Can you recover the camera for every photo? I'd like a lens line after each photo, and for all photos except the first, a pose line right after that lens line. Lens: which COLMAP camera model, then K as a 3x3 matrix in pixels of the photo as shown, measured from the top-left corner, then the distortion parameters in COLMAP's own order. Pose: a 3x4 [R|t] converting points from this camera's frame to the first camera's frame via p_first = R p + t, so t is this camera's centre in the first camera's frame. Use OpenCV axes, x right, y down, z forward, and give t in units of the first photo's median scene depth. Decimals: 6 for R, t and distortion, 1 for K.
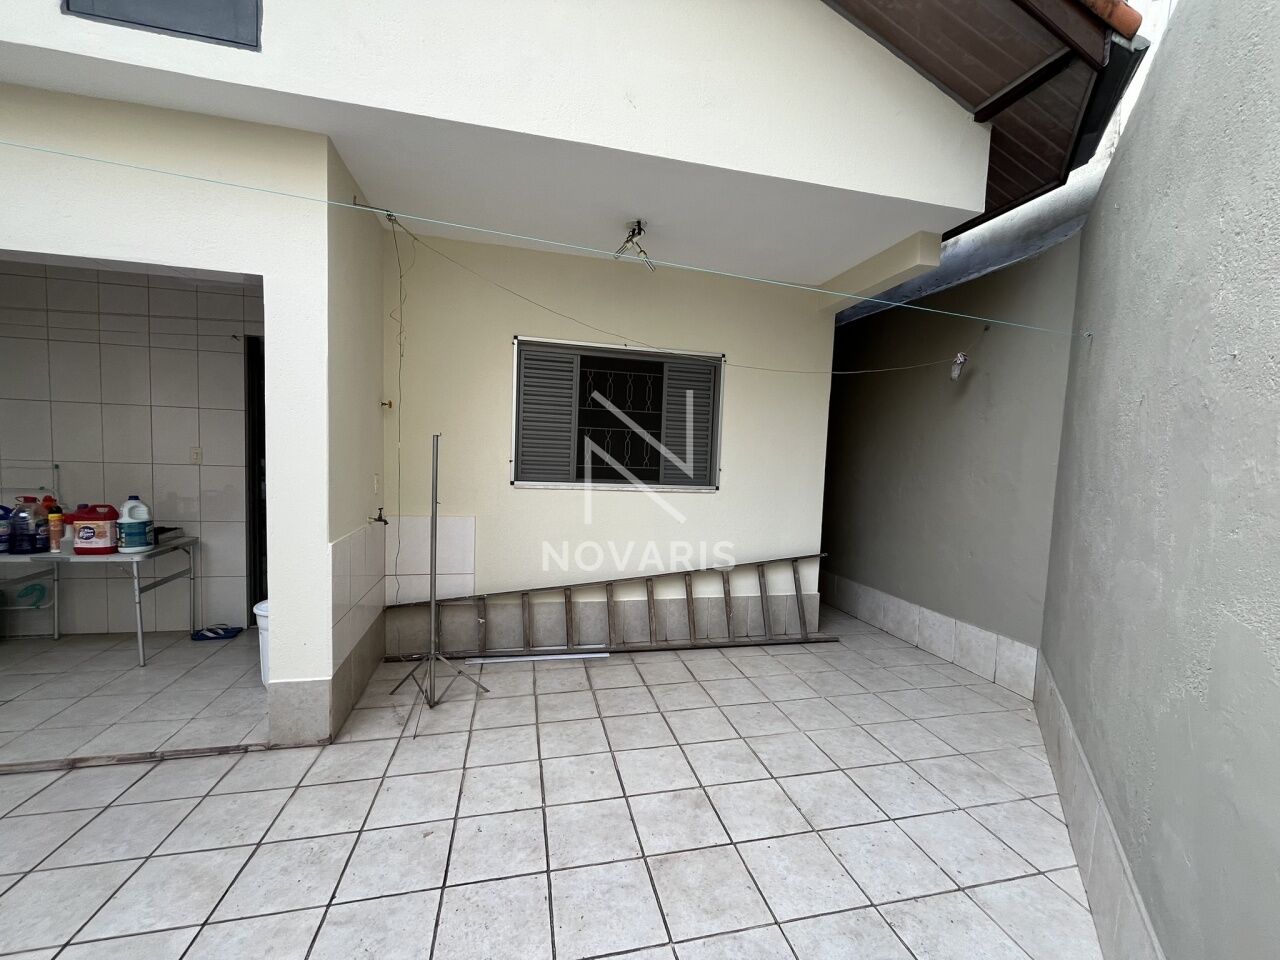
lens RADIAL K [[520.5, 0, 633.7], [0, 520.5, 486.8], [0, 0, 1]] dist [-0.002778, -0.000048]
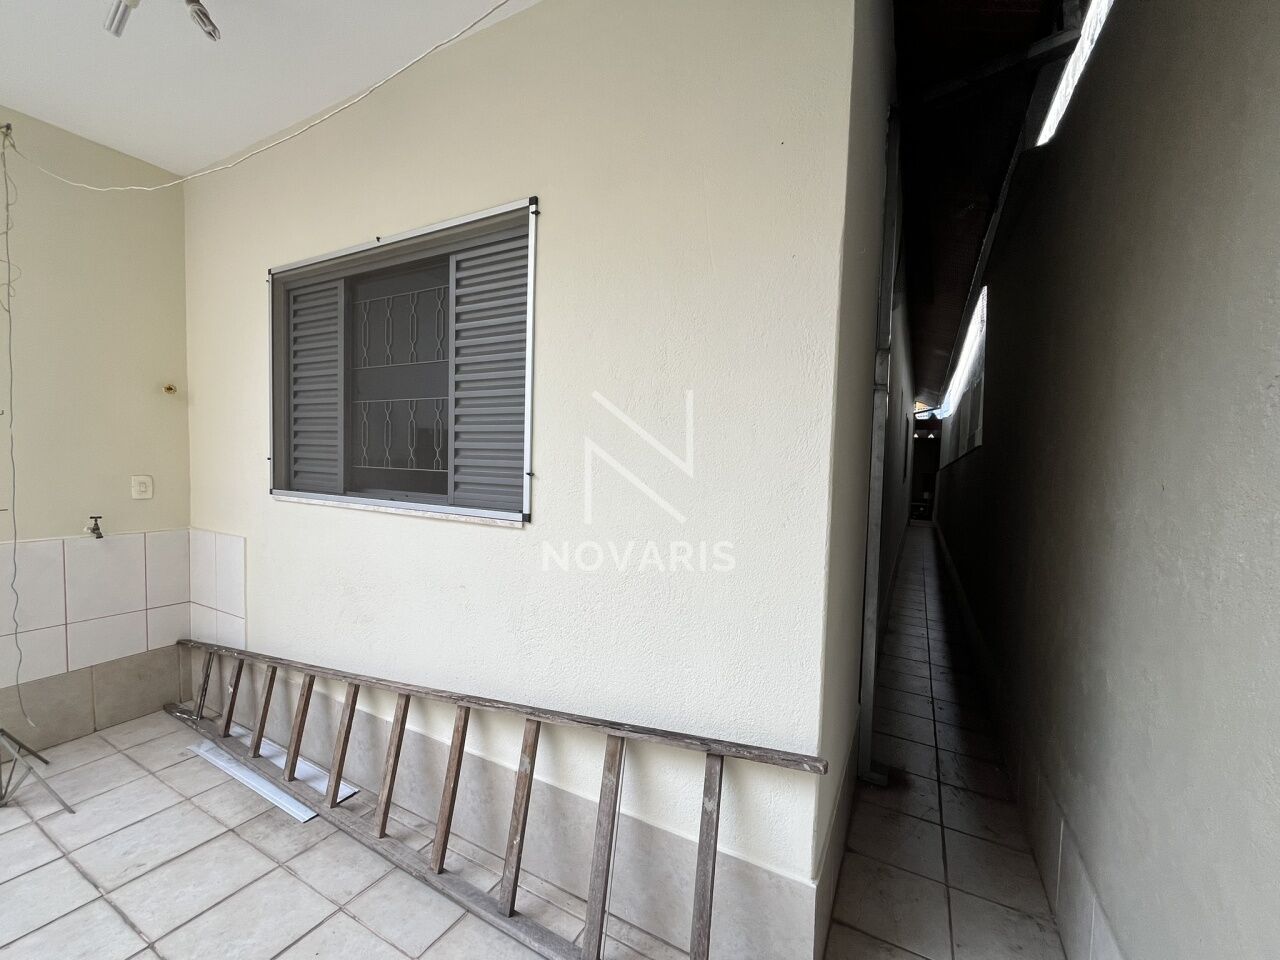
lens RADIAL K [[520.5, 0, 639.5], [0, 520.5, 483.2], [0, 0, 1]] dist [-0.002778, -0.000048]
pose [[0.748932, 0.012096, -0.662537, 0.581557], [-0.041625, 0.998718, -0.028819, -0.019191], [0.661339, 0.049162, 0.748475, 0.851413]]
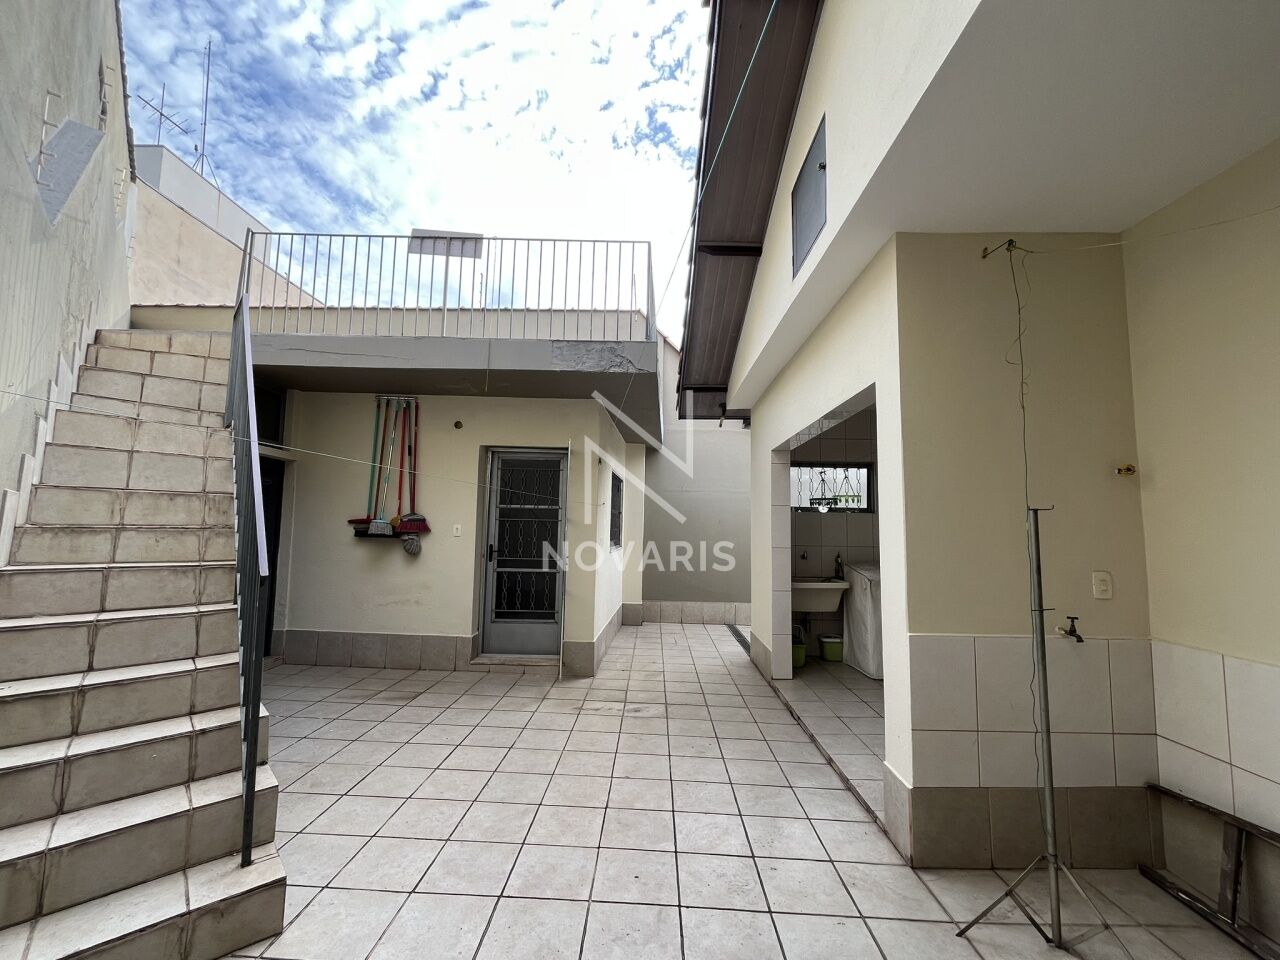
lens RADIAL K [[520.5, 0, 637.6], [0, 520.5, 482.6], [0, 0, 1]] dist [-0.002778, -0.000048]
pose [[-0.246278, -0.123855, -0.961253, 0.329124], [-0.086681, 0.990641, -0.105433, -0.013575], [0.965315, 0.057357, -0.254709, 0.531024]]
